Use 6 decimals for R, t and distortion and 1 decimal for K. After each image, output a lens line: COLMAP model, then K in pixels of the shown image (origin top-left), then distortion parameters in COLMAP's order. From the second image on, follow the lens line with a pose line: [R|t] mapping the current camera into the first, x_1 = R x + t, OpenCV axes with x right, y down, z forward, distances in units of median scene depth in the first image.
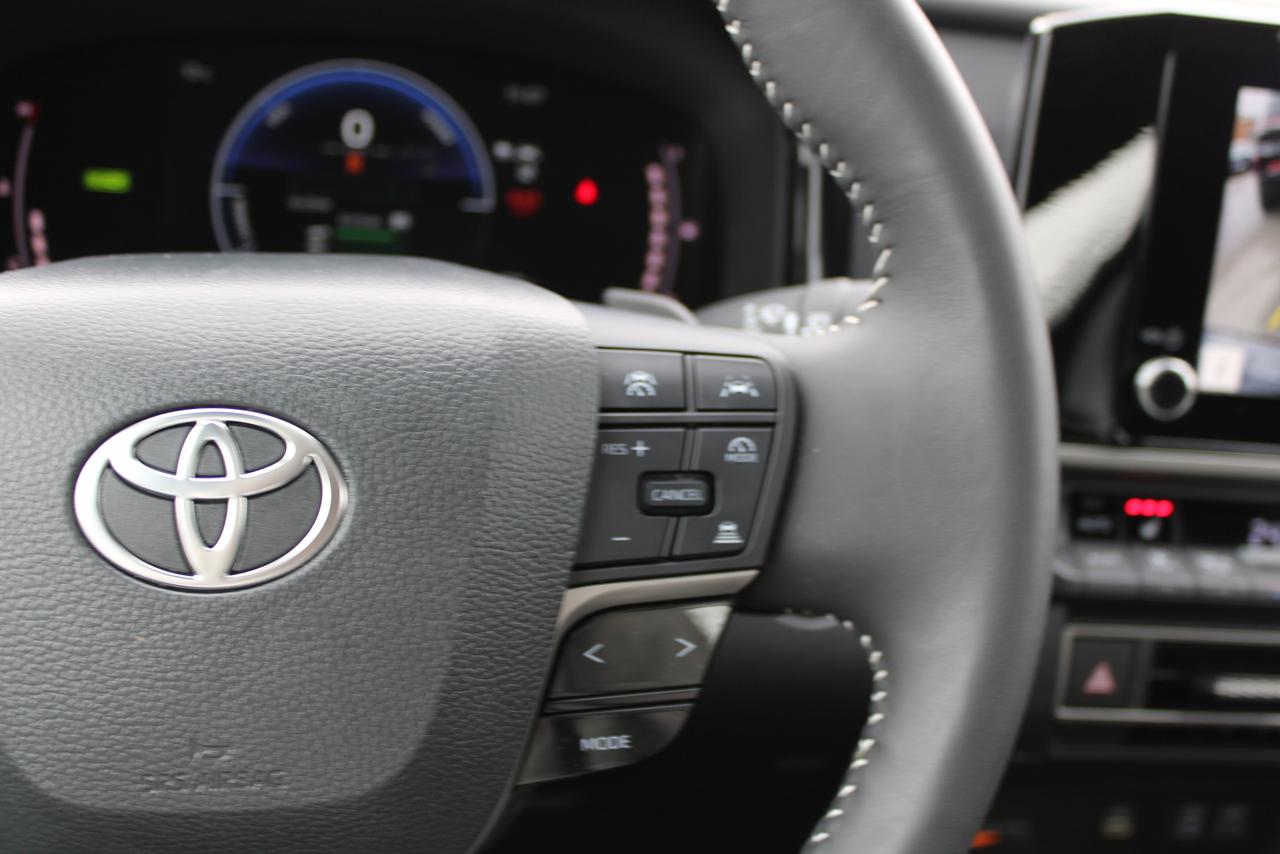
lens RADIAL K [[1490.8, 0, 643.4], [0, 1490.8, 428.7], [0, 0, 1]] dist [-0.116441, 0.190386]
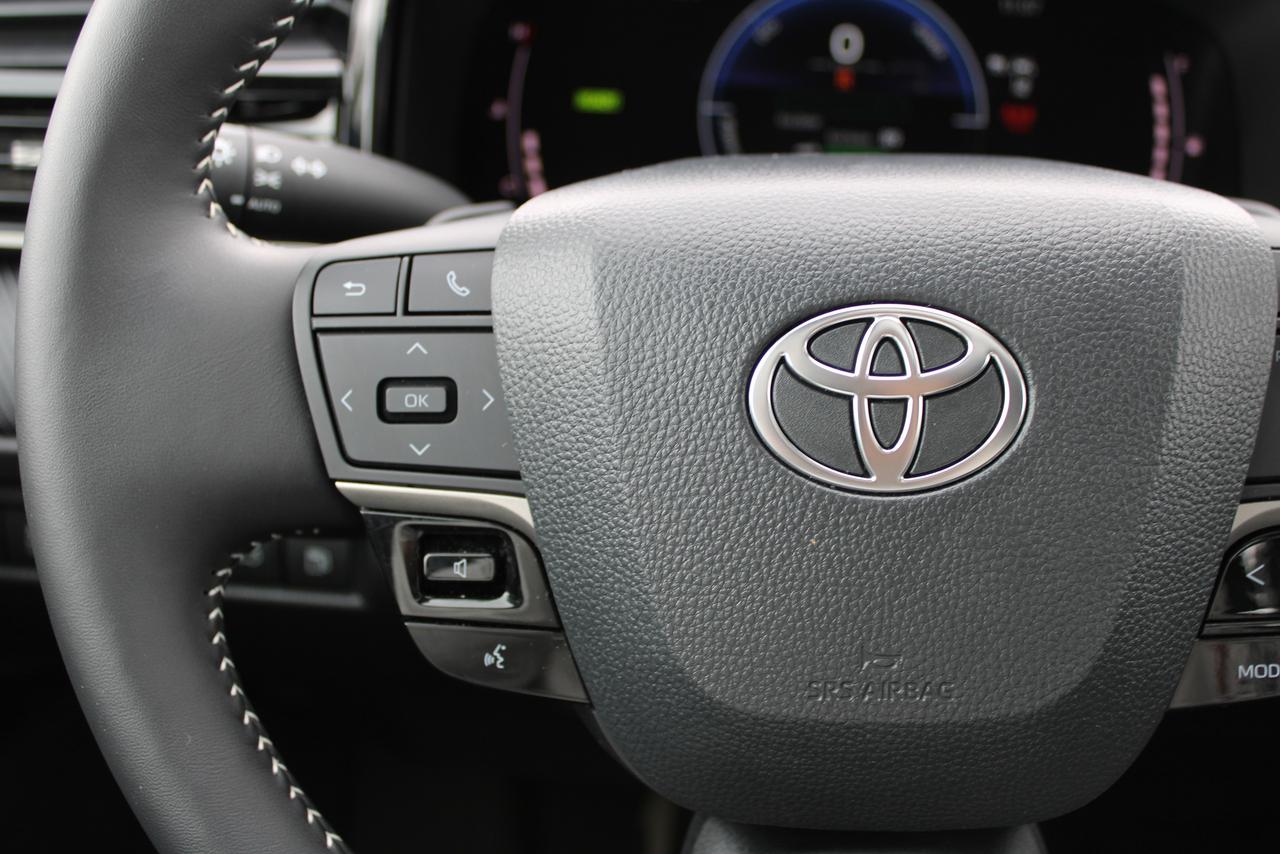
lens RADIAL K [[1490.8, 0, 643.4], [0, 1490.8, 428.7], [0, 0, 1]] dist [-0.116441, 0.190386]
pose [[0.979281, 0.019185, -0.201595, -0.233903], [-0.011995, 0.999250, 0.036825, 0.030951], [0.202150, -0.033644, 0.978776, 0.020825]]
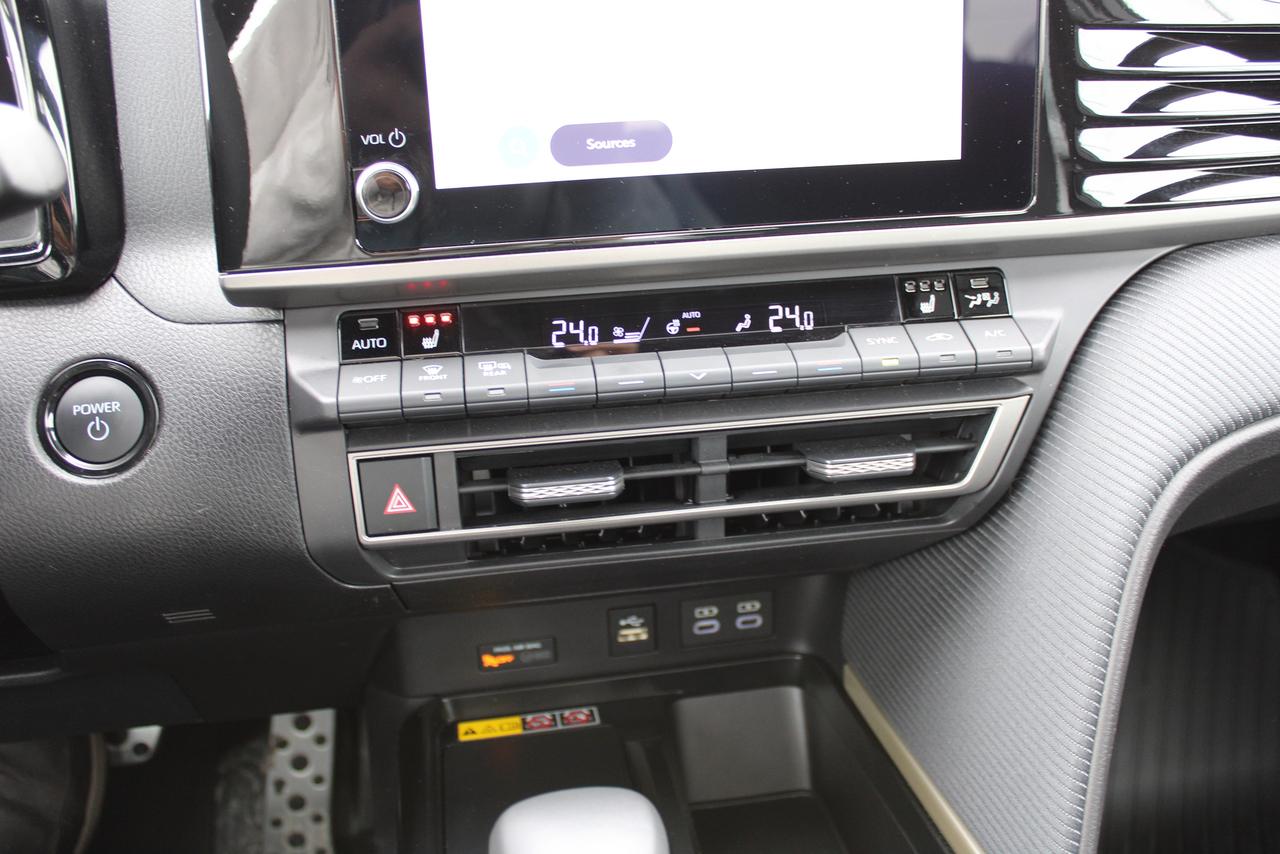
lens RADIAL K [[1239.4, 0, 644.6], [0, 1239.4, 429.5], [0, 0, 1]] dist [-0.149559, 0.157403]
pose [[0.991222, -0.131834, -0.009960, 0.800187], [0.132204, 0.987673, 0.083814, 0.125622], [-0.001212, -0.084395, 0.996432, 0.317479]]
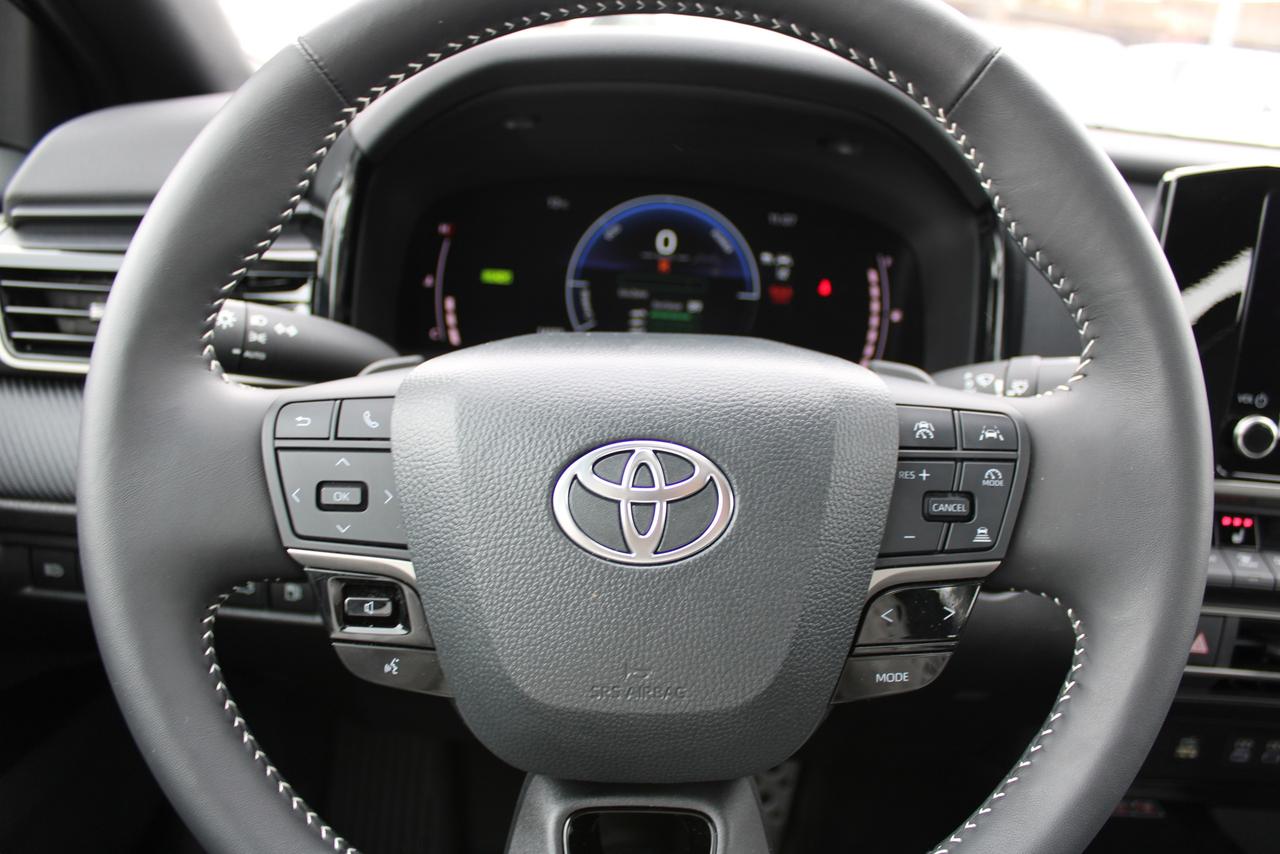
lens RADIAL K [[1070.3, 0, 640.1], [0, 1070.3, 430.6], [0, 0, 1]] dist [-0.166484, 0.145930]
pose [[0.990732, 0.023687, -0.133748, -0.143092], [-0.025578, 0.999595, -0.012440, -0.010095], [0.133399, 0.015745, 0.990937, -0.056008]]
